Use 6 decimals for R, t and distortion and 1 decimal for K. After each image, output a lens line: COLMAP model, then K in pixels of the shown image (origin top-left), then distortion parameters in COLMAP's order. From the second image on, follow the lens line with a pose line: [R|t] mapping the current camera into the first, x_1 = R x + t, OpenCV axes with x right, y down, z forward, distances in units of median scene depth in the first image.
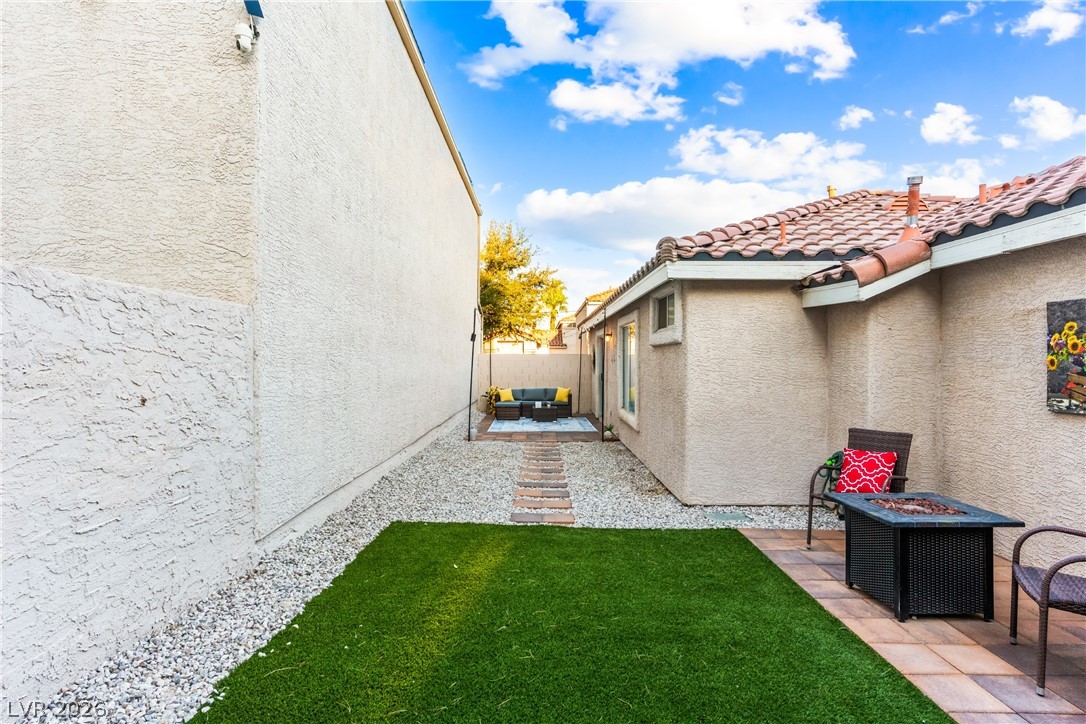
lens RADIAL K [[583.8, 0, 543.5], [0, 583.8, 358.3], [0, 0, 1]] dist [0.000301, 0.003048]
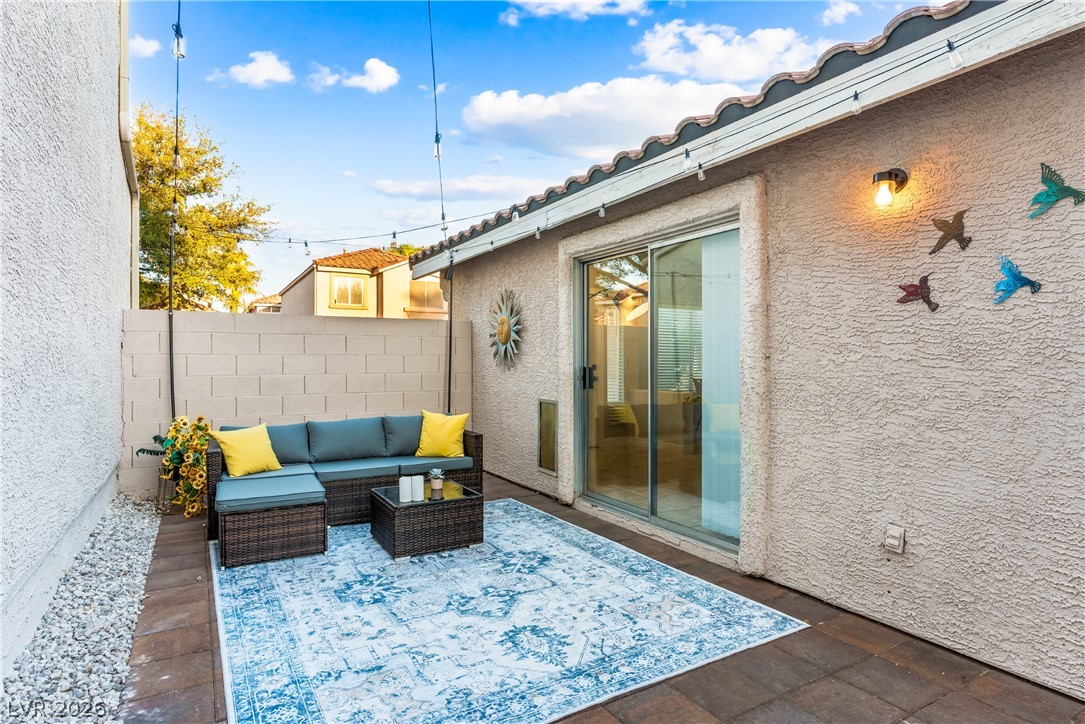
lens RADIAL K [[583.3, 0, 543.0], [0, 583.3, 358.3], [0, 0, 1]] dist [0.000301, 0.003048]
pose [[0.863309, -0.000891, 0.504675, -0.272502], [0.001673, 0.999998, -0.001096, 0.064828], [-0.504673, 0.001791, 0.863309, 2.248295]]
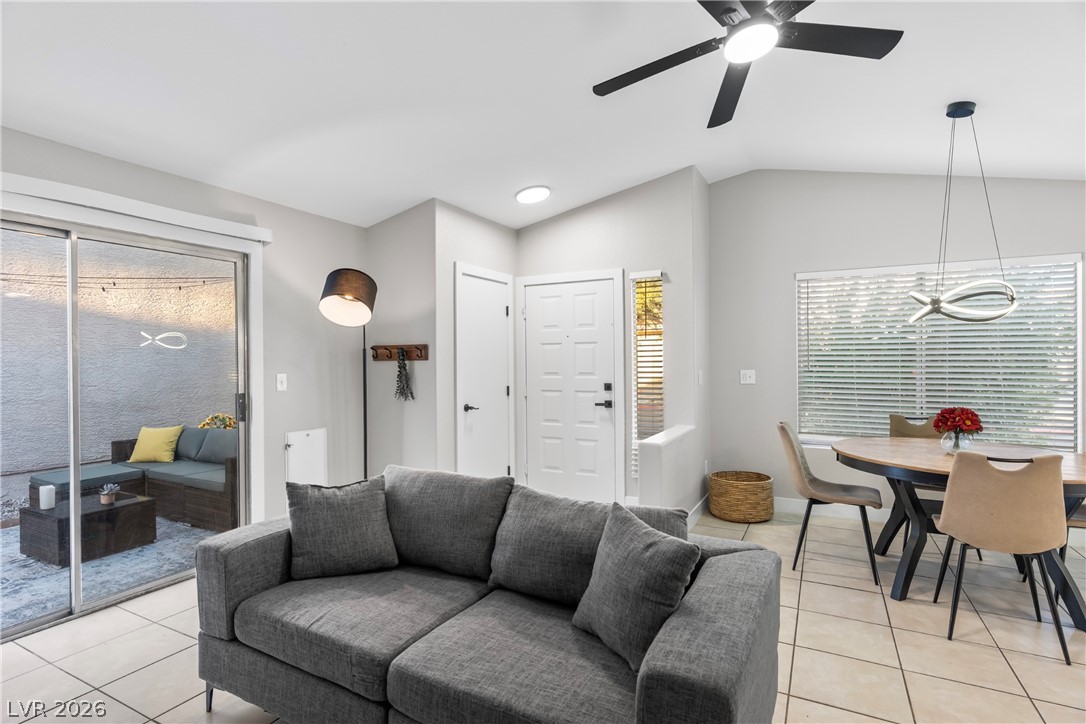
lens RADIAL K [[534.2, 0, 542.0], [0, 534.2, 358.6], [0, 0, 1]] dist [0.000597, 0.001652]
pose [[0.884225, -0.012156, -0.466902, 1.068352], [0.011090, 0.999926, -0.005032, 0.040397], [0.466929, -0.000728, 0.884295, 2.660880]]
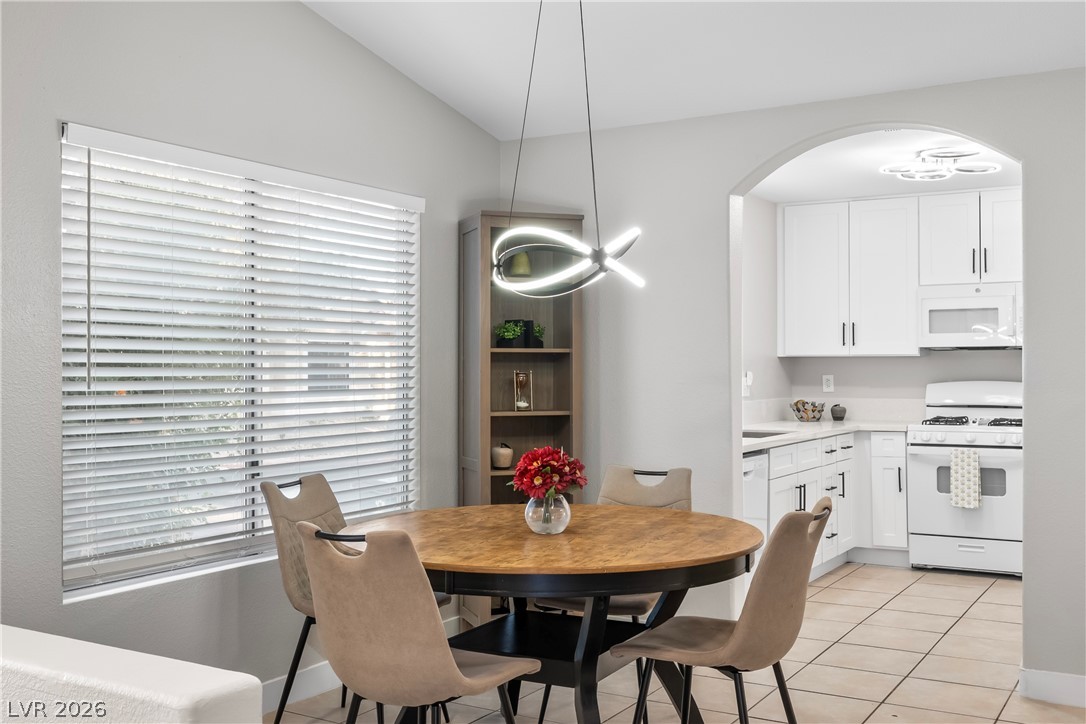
lens RADIAL K [[1090.9, 0, 543.0], [0, 1090.9, 362.0], [0, 0, 1]] dist [-0.001381, -0.005191]
pose [[0.510503, -0.006643, 0.859850, 0.573363], [0.004034, 0.999978, 0.005330, 0.040172], [-0.859867, 0.000748, 0.510518, 3.104943]]
